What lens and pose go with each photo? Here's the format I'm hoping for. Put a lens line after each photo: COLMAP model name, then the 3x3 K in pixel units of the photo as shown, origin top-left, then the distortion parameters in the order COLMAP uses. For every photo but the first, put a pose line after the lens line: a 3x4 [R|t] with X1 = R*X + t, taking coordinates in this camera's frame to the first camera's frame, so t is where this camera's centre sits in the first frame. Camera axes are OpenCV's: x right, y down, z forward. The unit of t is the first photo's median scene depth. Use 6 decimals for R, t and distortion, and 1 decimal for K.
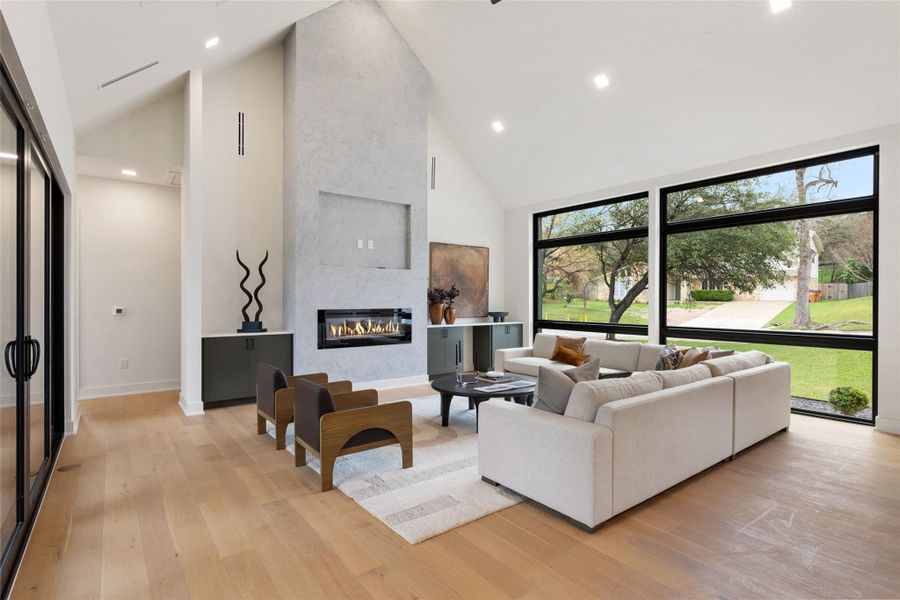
lens RADIAL K [[449.8, 0, 450.0], [0, 449.8, 300.0], [0, 0, 1]] dist [-0.003913, -0.000130]
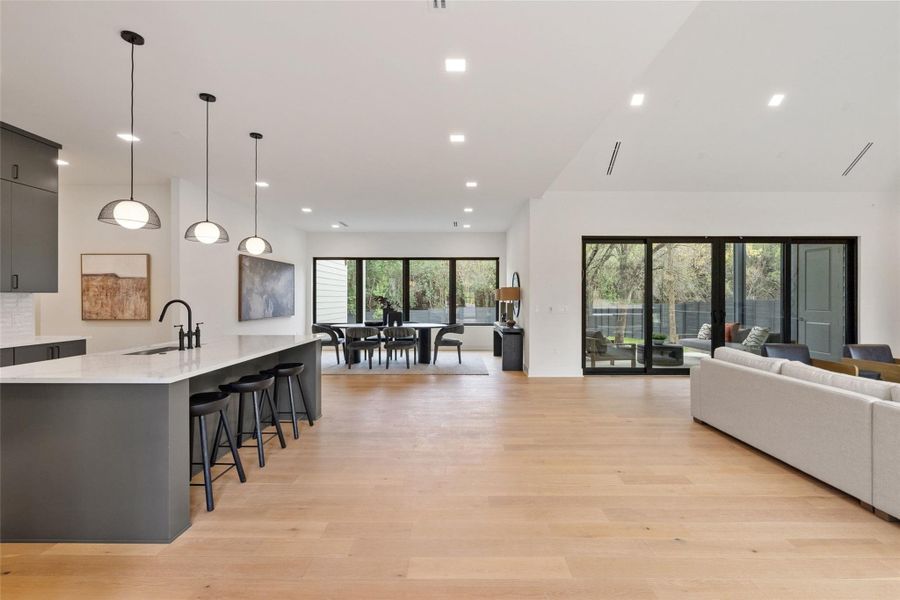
lens RADIAL K [[413.2, 0, 459.5], [0, 413.2, 298.4], [0, 0, 1]] dist [-0.003147, -0.000137]
pose [[-0.599911, -0.000955, -0.800066, 0.863910], [-0.002694, 0.999996, 0.000826, 0.003172], [0.800062, 0.002650, -0.599911, 0.471129]]
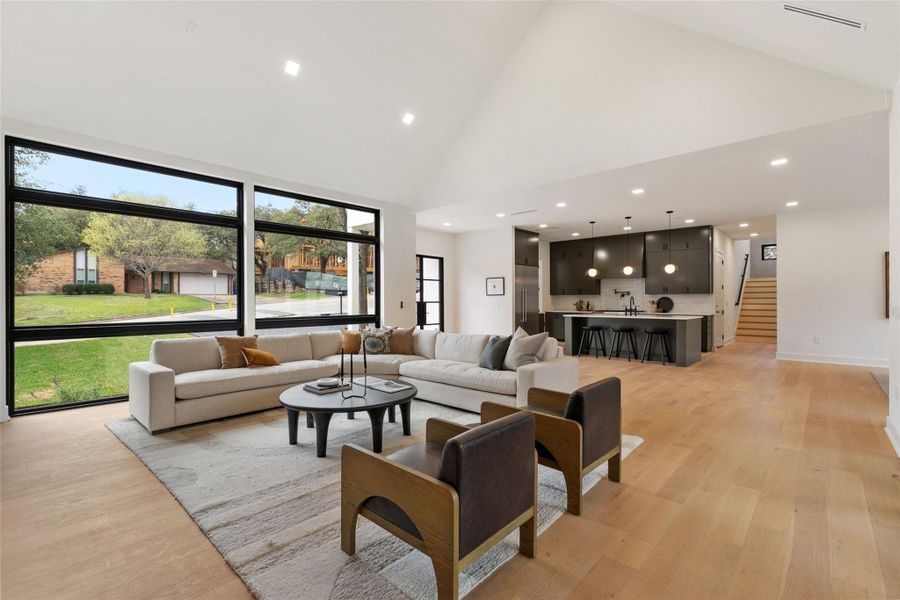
lens RADIAL K [[402.4, 0, 452.3], [0, 402.4, 299.8], [0, 0, 1]] dist [-0.003603, 0.000334]
pose [[-0.177925, -0.001714, 0.984043, -0.494900], [0.002653, 0.999994, 0.002222, 0.012959], [-0.984040, 0.003006, -0.177919, 0.693855]]
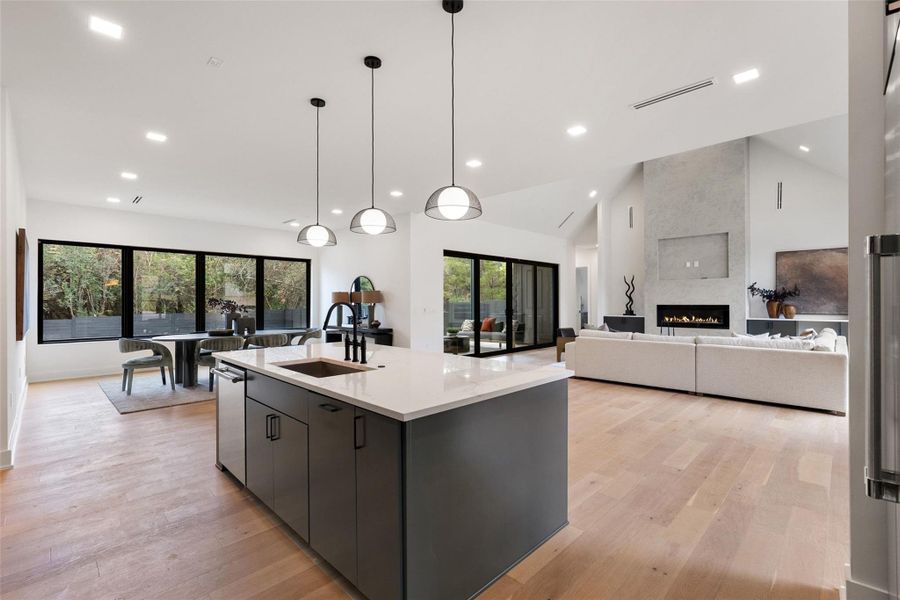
lens RADIAL K [[402.4, 0, 452.3], [0, 402.4, 299.8], [0, 0, 1]] dist [-0.003603, 0.000334]
pose [[0.151605, -0.005609, -0.988425, 1.067834], [0.002597, 0.999983, -0.005276, 0.007138], [0.988438, -0.001767, 0.151617, -0.057916]]
